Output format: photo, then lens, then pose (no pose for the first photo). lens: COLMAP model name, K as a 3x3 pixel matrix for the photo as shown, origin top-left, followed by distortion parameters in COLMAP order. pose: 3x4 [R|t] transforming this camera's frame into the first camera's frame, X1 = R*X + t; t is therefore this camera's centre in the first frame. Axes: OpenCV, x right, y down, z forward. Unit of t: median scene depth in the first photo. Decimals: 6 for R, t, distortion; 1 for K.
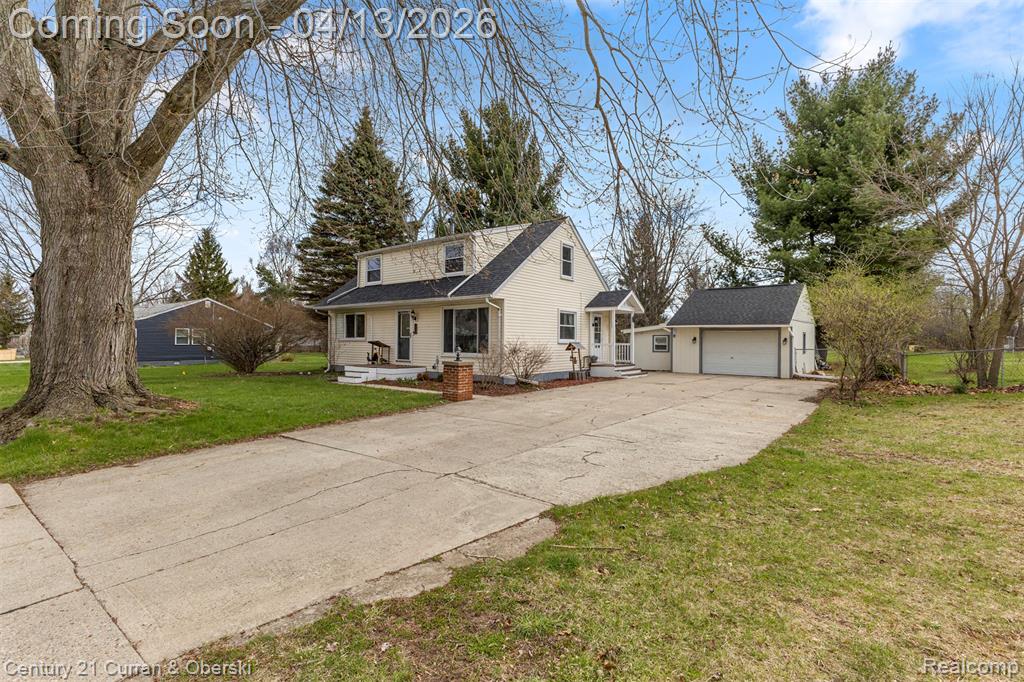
lens RADIAL K [[494.0, 0, 518.7], [0, 494.0, 340.7], [0, 0, 1]] dist [-0.003007, -0.000069]
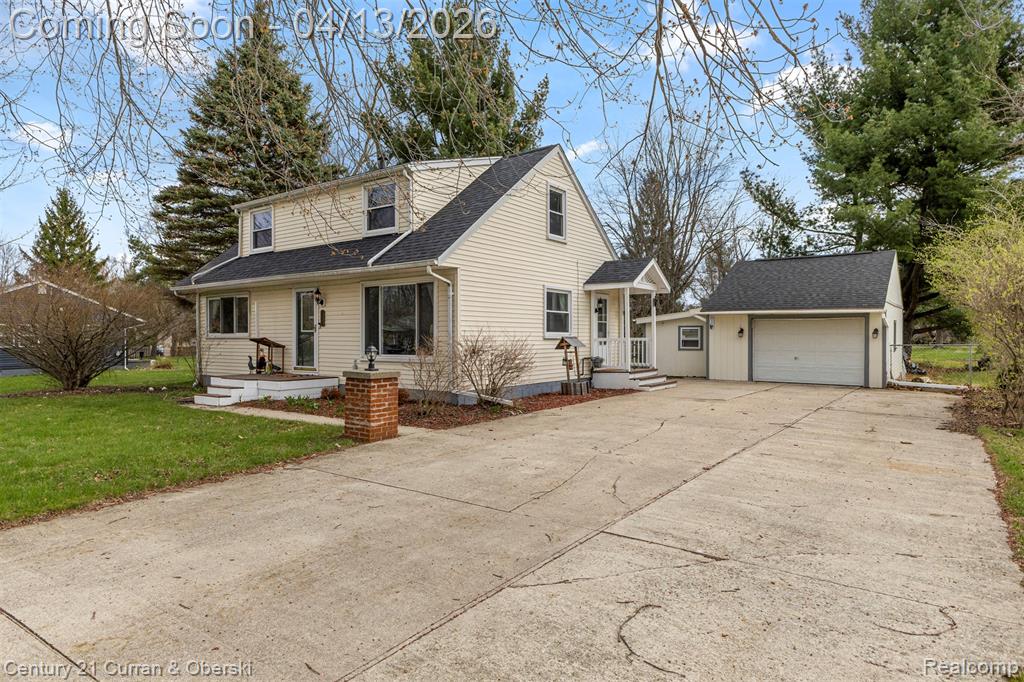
lens RADIAL K [[621.6, 0, 521.2], [0, 621.6, 343.3], [0, 0, 1]] dist [-0.009249, 0.004356]
pose [[0.998867, -0.009056, 0.046724, 0.010586], [0.008602, 0.999914, 0.009907, 0.002399], [-0.046809, -0.009494, 0.998859, 0.166431]]
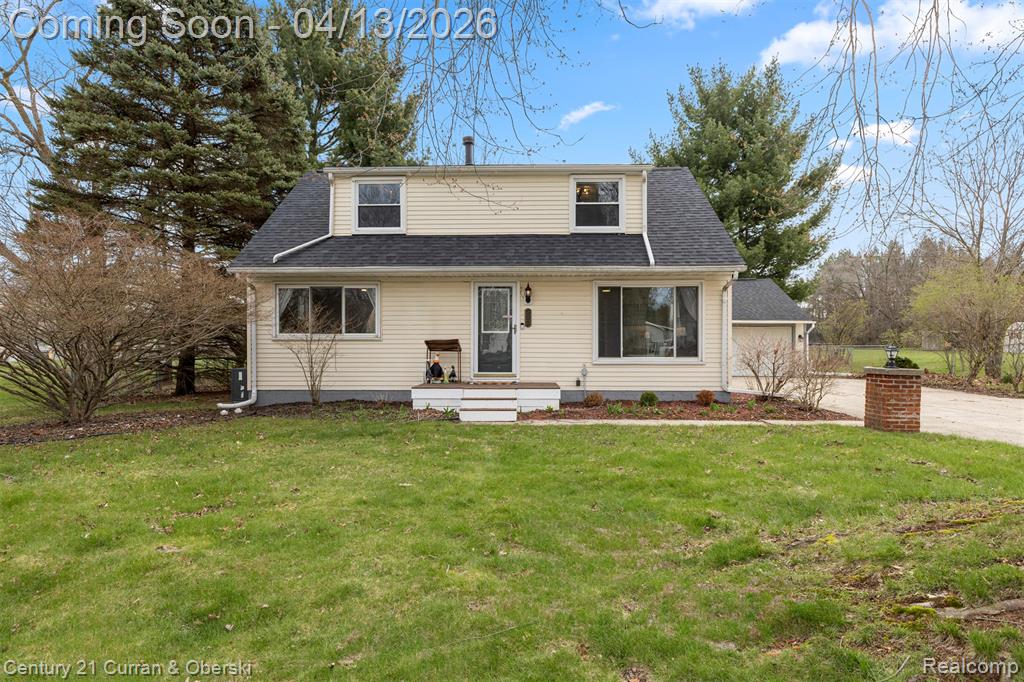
lens RADIAL K [[601.5, 0, 501.7], [0, 601.5, 348.3], [0, 0, 1]] dist [0.006681, 0.000492]
pose [[0.790493, -0.012516, 0.612343, -0.607100], [0.005696, 0.999898, 0.013084, 0.001604], [-0.612444, -0.006855, 0.790484, 0.428983]]
